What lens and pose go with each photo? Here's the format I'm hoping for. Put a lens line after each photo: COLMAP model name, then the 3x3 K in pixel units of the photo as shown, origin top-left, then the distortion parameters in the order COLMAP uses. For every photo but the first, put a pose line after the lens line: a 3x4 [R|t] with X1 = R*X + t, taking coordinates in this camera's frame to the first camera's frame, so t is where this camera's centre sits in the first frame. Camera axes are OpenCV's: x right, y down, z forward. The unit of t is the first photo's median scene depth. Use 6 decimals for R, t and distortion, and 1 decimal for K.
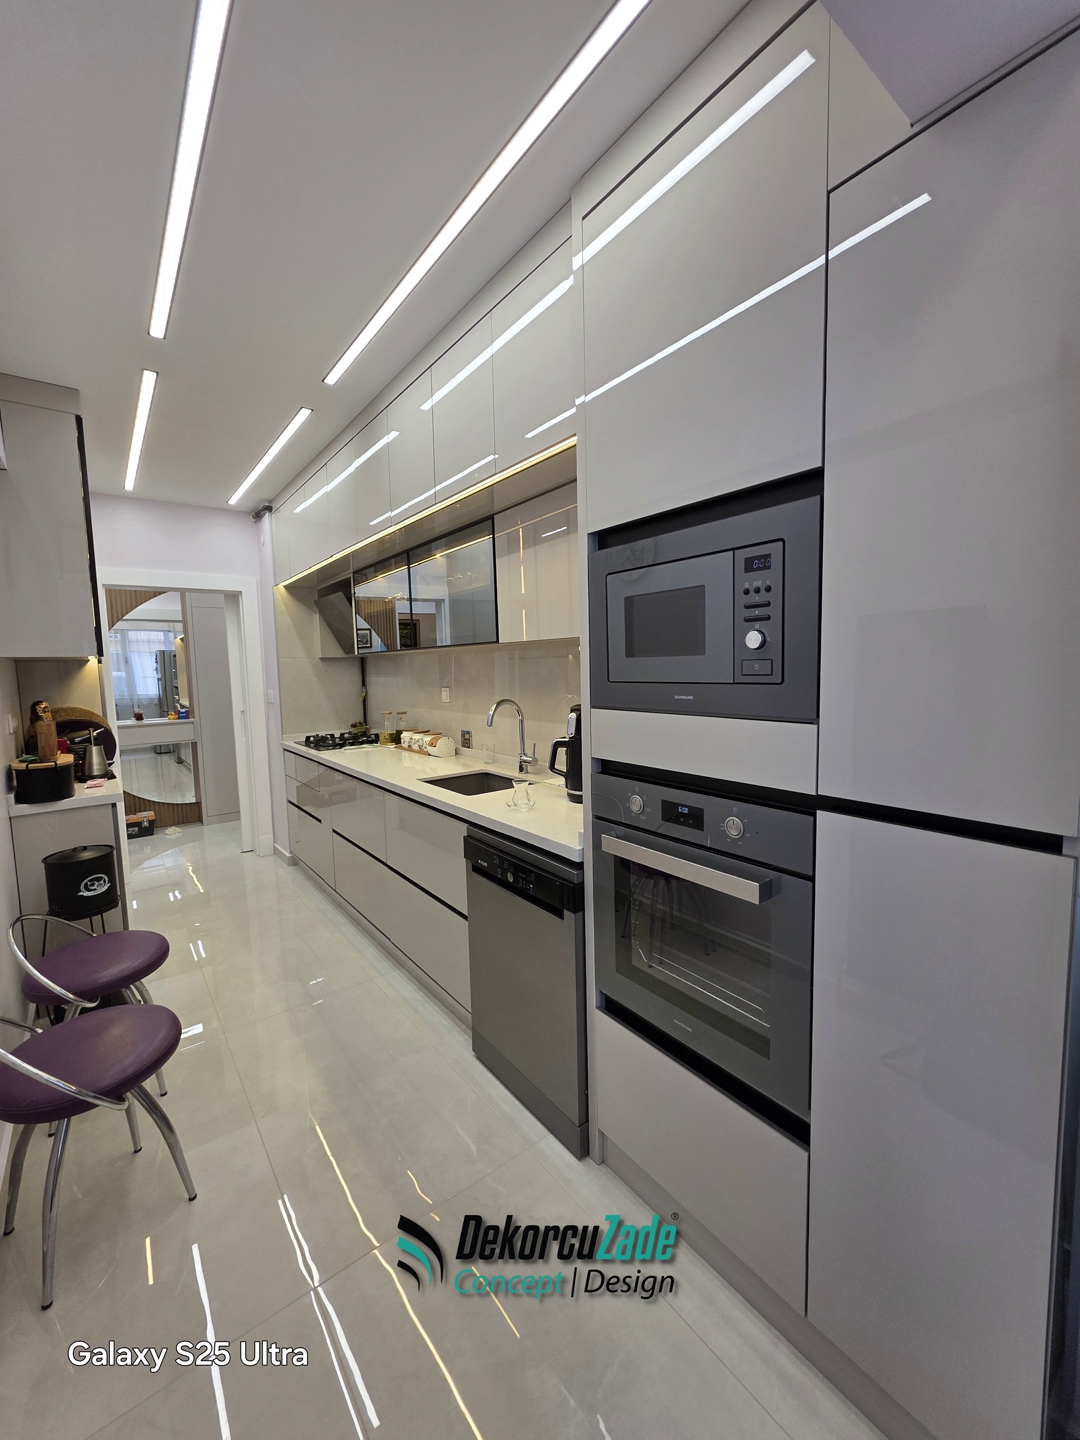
lens RADIAL K [[576.8, 0, 542.1], [0, 576.8, 717.4], [0, 0, 1]] dist [0.000555, 0.000268]
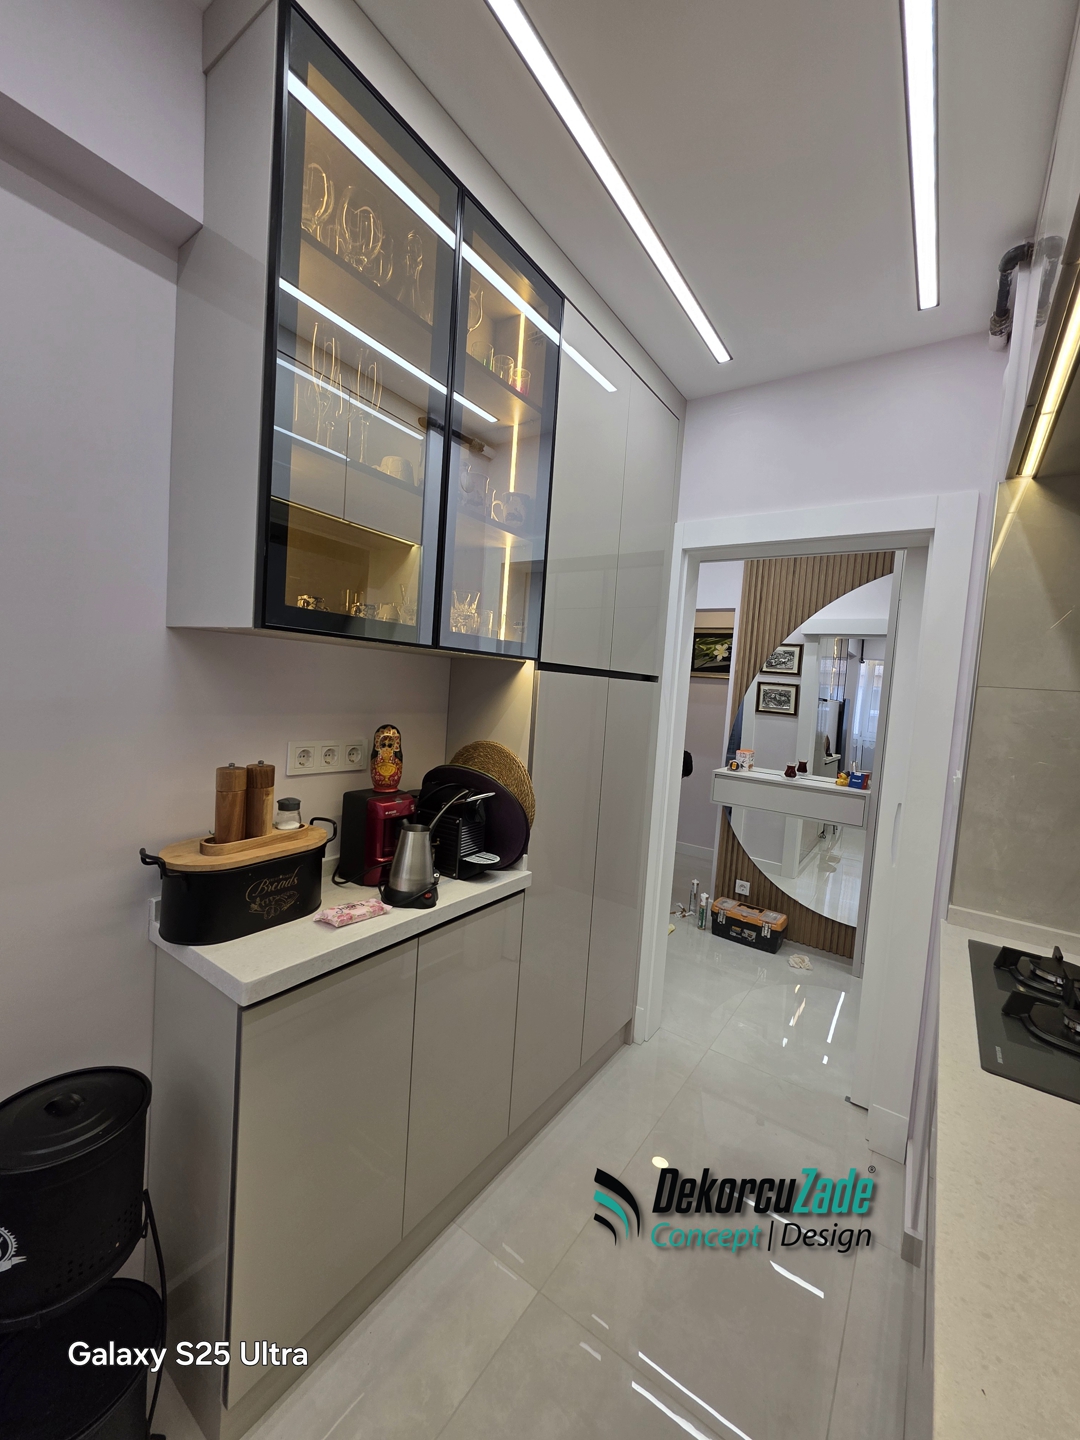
lens RADIAL K [[576.8, 0, 542.1], [0, 576.8, 717.4], [0, 0, 1]] dist [0.000555, 0.000268]
pose [[0.304251, 0.093017, -0.948040, -0.322239], [-0.162337, 0.985726, 0.044617, -0.090886], [0.938657, 0.140327, 0.315009, 1.022139]]
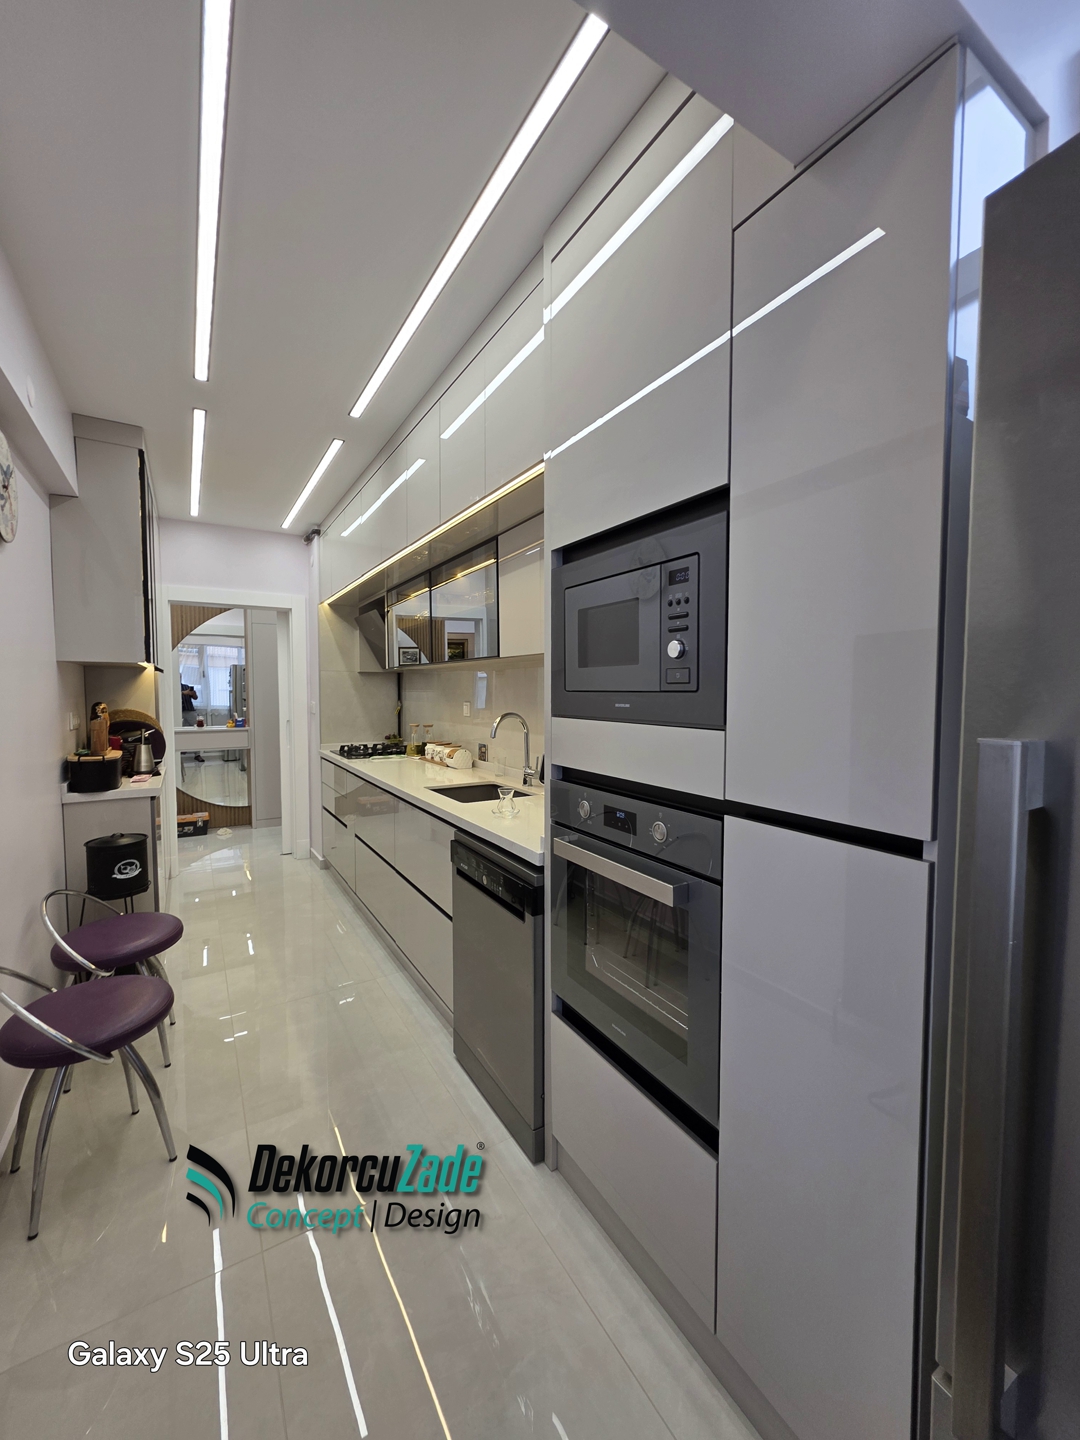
lens RADIAL K [[580.2, 0, 543.9], [0, 580.2, 719.8], [0, 0, 1]] dist [0.001779, -0.000099]
pose [[0.994116, 0.030530, -0.103934, 0.105101], [-0.034369, 0.998784, -0.035342, 0.016073], [0.102728, 0.038706, 0.993956, -0.025062]]
